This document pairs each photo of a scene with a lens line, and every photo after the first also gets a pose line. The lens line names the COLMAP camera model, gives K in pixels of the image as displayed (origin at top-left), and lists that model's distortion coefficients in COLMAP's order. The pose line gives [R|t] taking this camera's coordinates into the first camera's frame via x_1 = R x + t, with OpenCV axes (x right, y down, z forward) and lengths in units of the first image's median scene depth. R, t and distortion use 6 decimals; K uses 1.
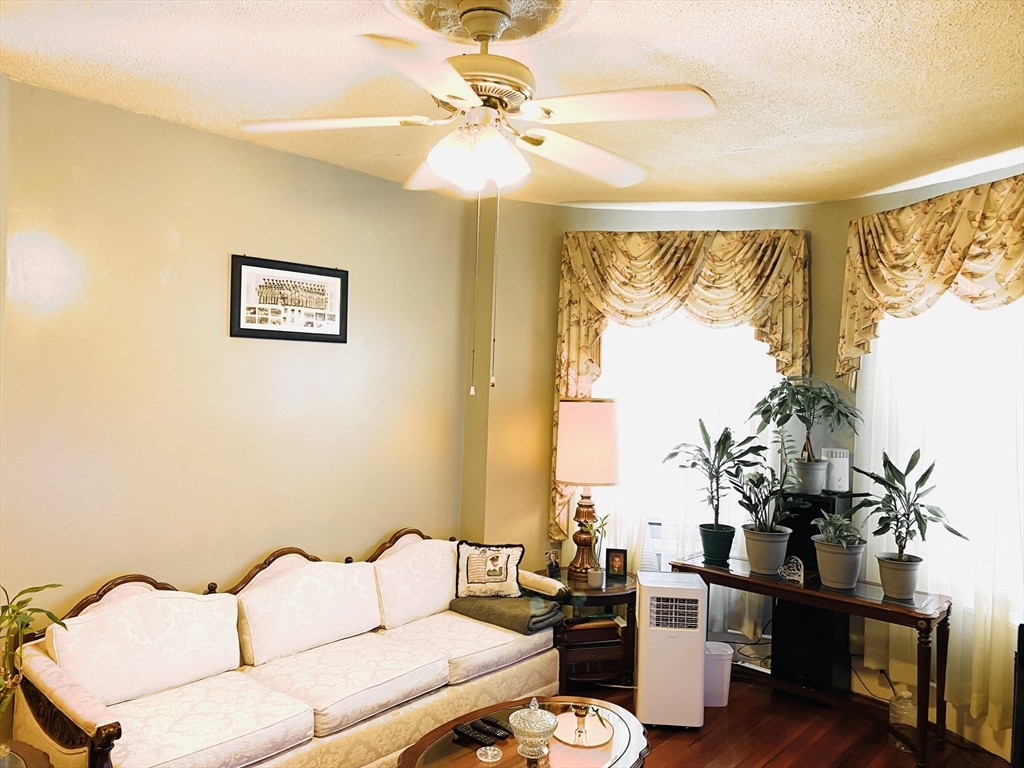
lens RADIAL K [[766.7, 0, 512.0], [0, 766.7, 384.0], [0, 0, 1]] dist [0.001199, 0.000095]
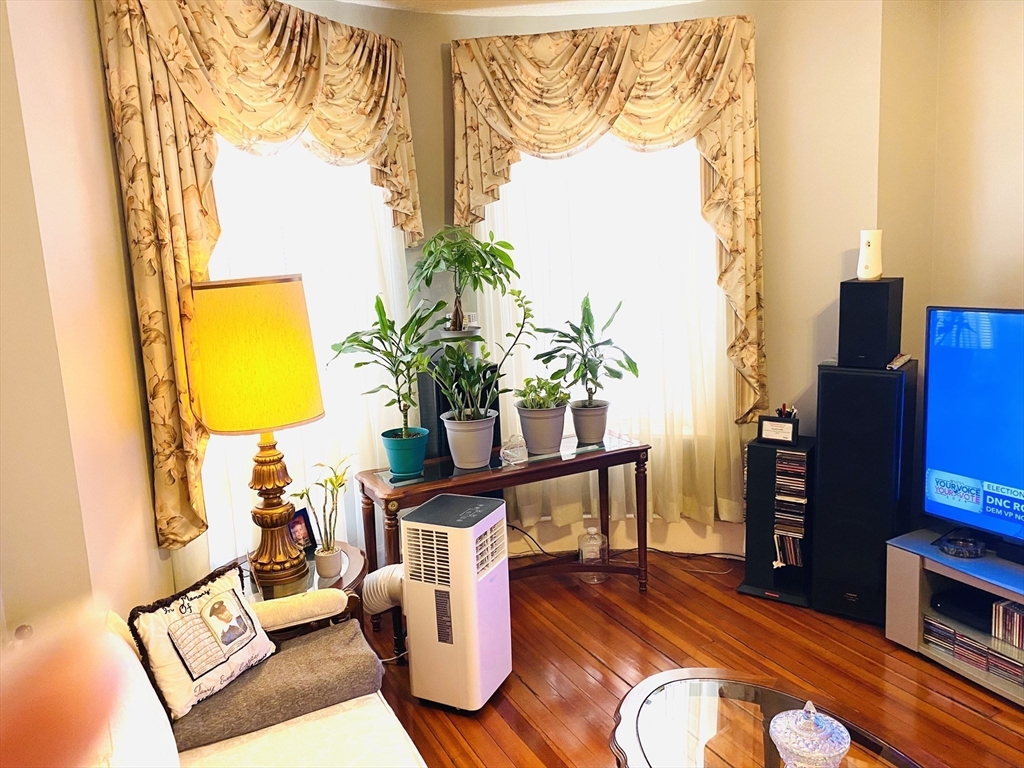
lens RADIAL K [[761.4, 0, 512.0], [0, 761.4, 384.0], [0, 0, 1]] dist [0.005934, 0.000683]
pose [[0.353656, -0.202366, 0.913222, -0.379911], [0.073628, 0.979310, 0.188497, 0.003961], [-0.932473, 0.000575, 0.361239, 0.638973]]
